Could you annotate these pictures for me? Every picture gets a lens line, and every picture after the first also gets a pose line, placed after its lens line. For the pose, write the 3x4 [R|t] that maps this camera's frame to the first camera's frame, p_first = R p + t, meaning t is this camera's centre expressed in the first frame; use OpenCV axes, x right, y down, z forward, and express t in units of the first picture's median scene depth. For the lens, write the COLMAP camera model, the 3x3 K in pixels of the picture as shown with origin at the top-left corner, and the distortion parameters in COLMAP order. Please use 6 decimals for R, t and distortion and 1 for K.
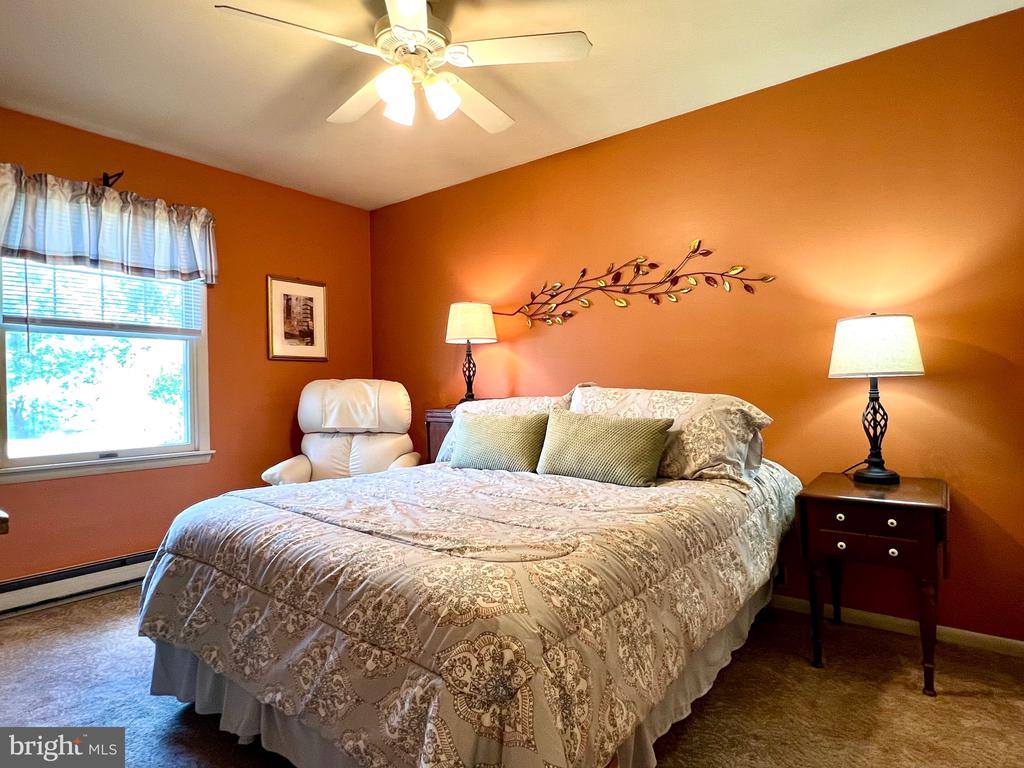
lens RADIAL K [[600.3, 0, 512.3], [0, 600.3, 395.9], [0, 0, 1]] dist [-0.002233, -0.001265]
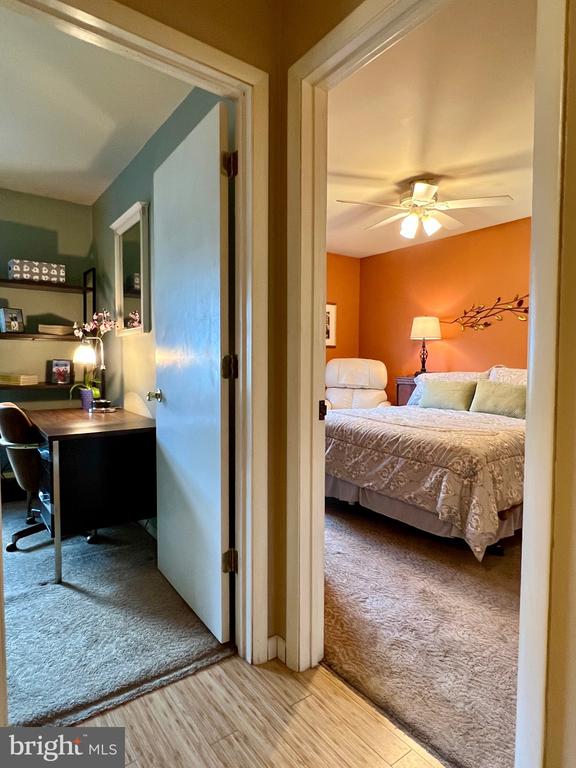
lens RADIAL K [[450.2, 0, 288.0], [0, 450.2, 384.0], [0, 0, 1]] dist [-0.002233, -0.001265]
pose [[0.956908, 0.038110, -0.287881, -0.102627], [-0.027492, 0.998788, 0.040837, -0.002509], [0.289088, -0.031162, 0.956795, -0.535037]]
